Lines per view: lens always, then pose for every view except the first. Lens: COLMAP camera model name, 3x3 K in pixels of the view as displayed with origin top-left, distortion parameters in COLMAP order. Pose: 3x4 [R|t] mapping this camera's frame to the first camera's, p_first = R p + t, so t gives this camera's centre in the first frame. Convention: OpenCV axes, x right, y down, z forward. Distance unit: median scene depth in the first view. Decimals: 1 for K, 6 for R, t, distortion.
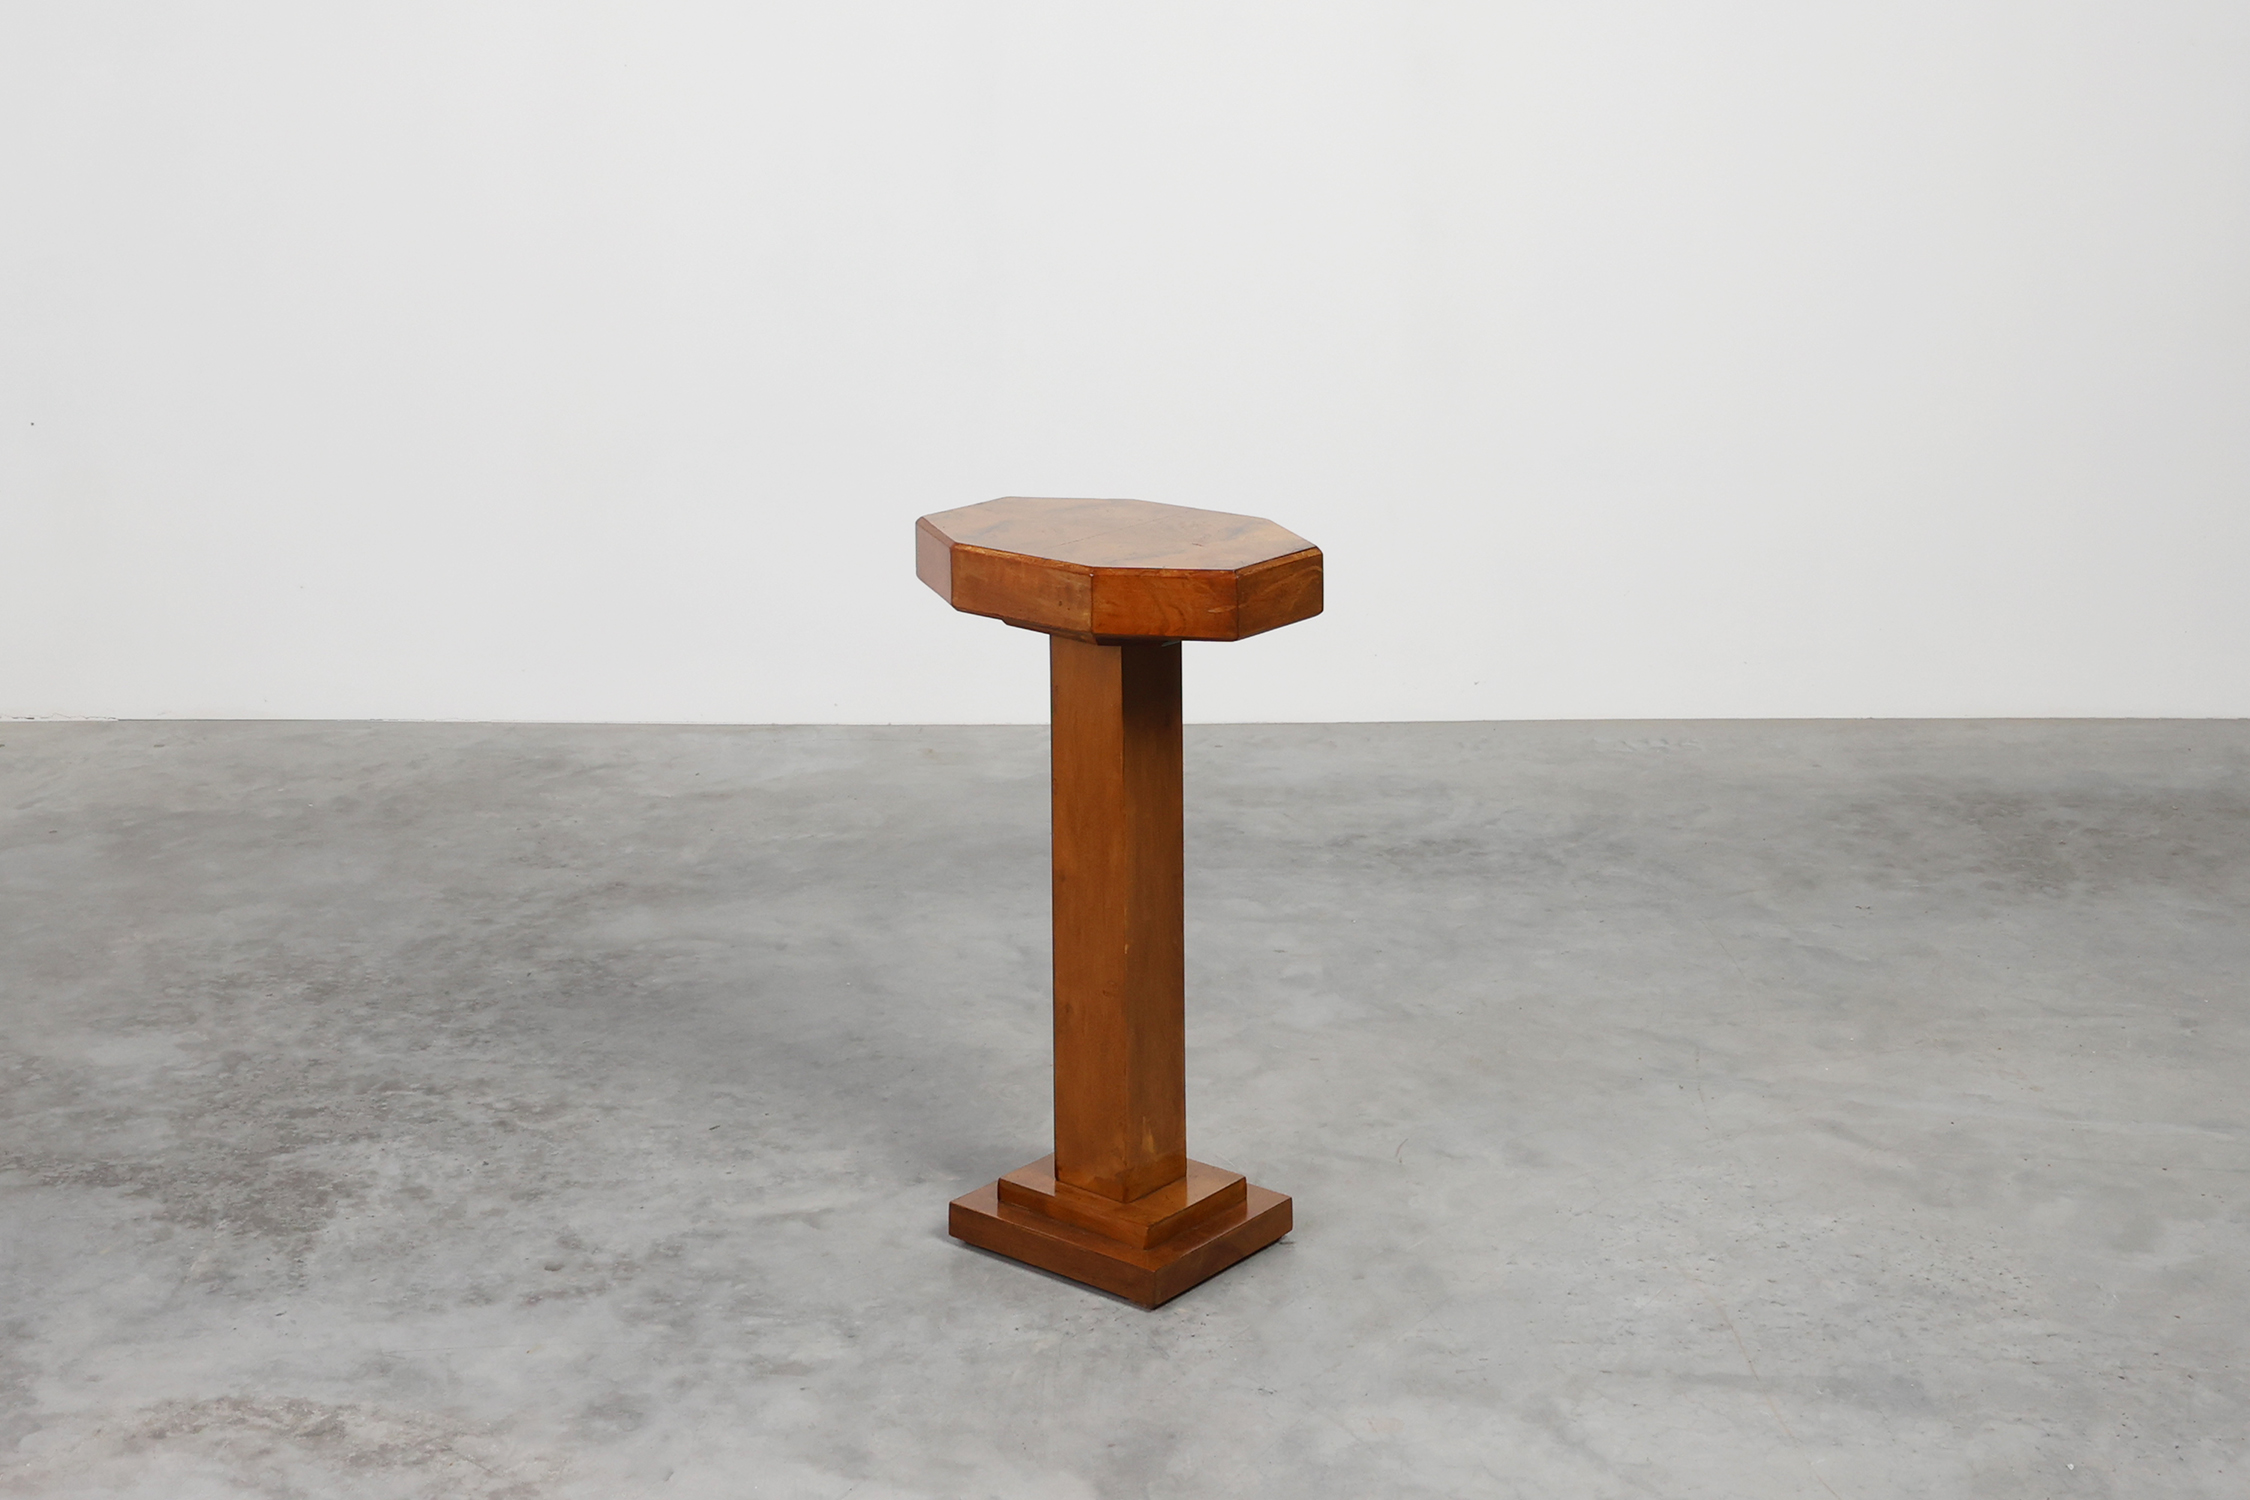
lens RADIAL K [[2245.7, 0, 1125.0], [0, 2245.7, 750.0], [0, 0, 1]] dist [-0.009452, 0.011942]
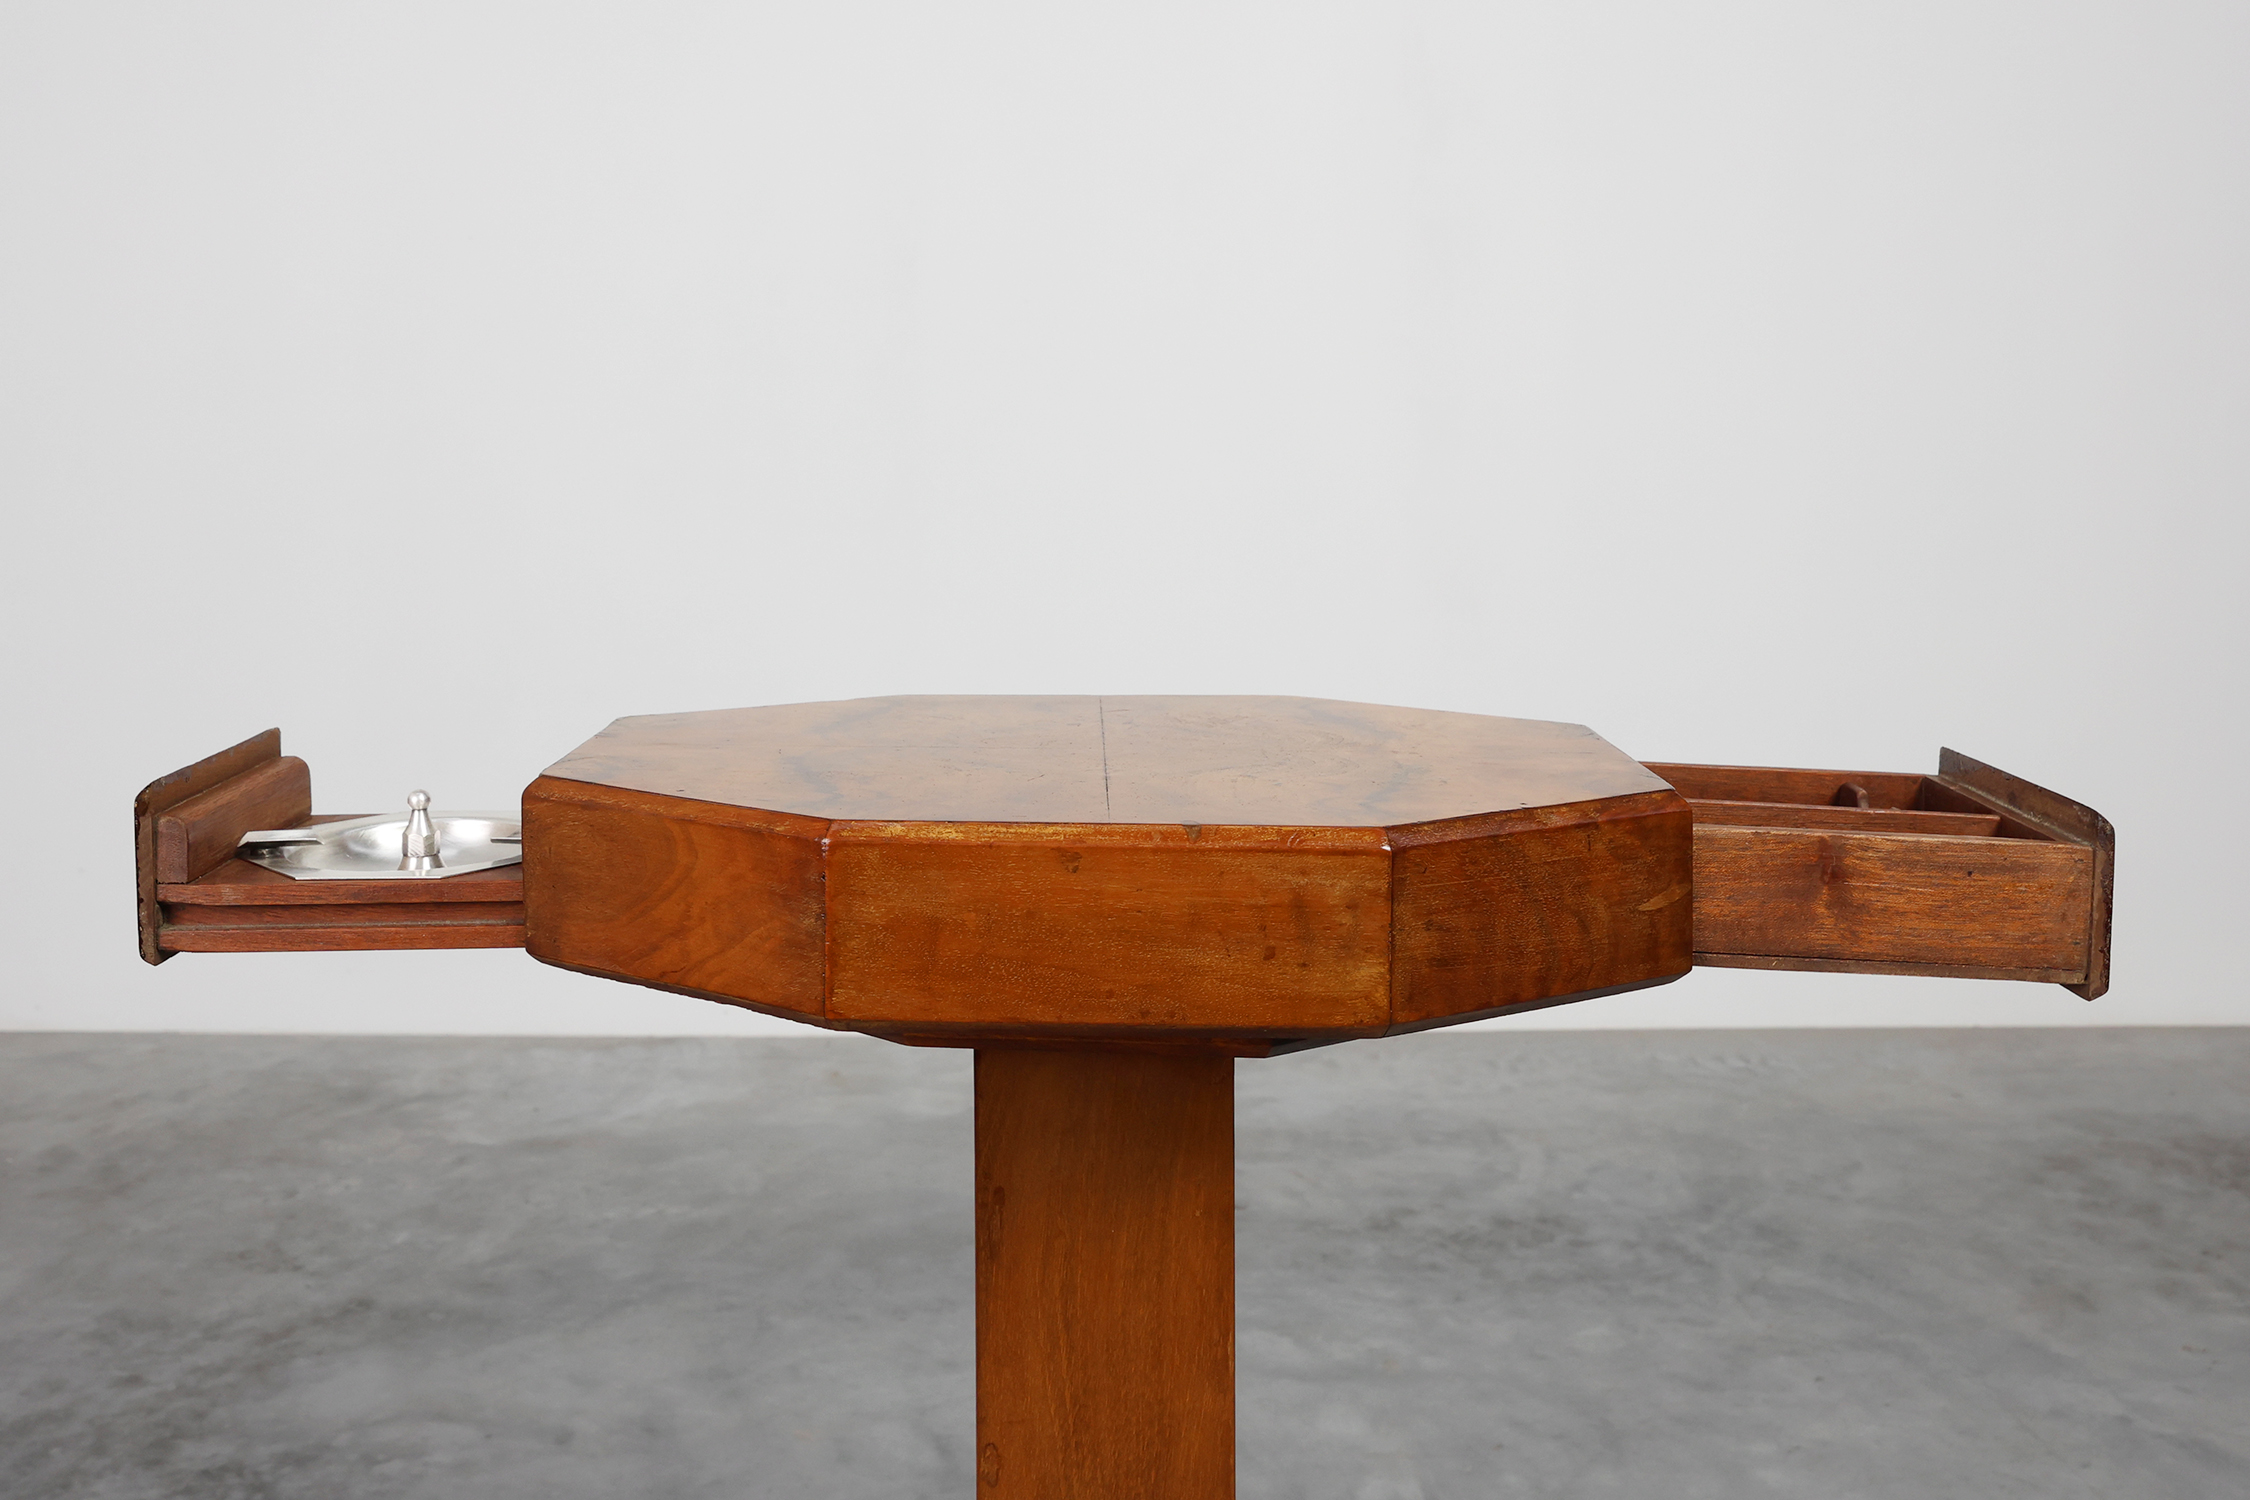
lens RADIAL K [[2245.7, 0, 1125.0], [0, 2245.7, 750.0], [0, 0, 1]] dist [-0.009452, 0.011942]
pose [[0.999580, -0.000428, 0.028985, -0.010362], [0.004012, 0.992313, -0.123691, -0.024933], [-0.028709, 0.123755, 0.991897, 0.305118]]
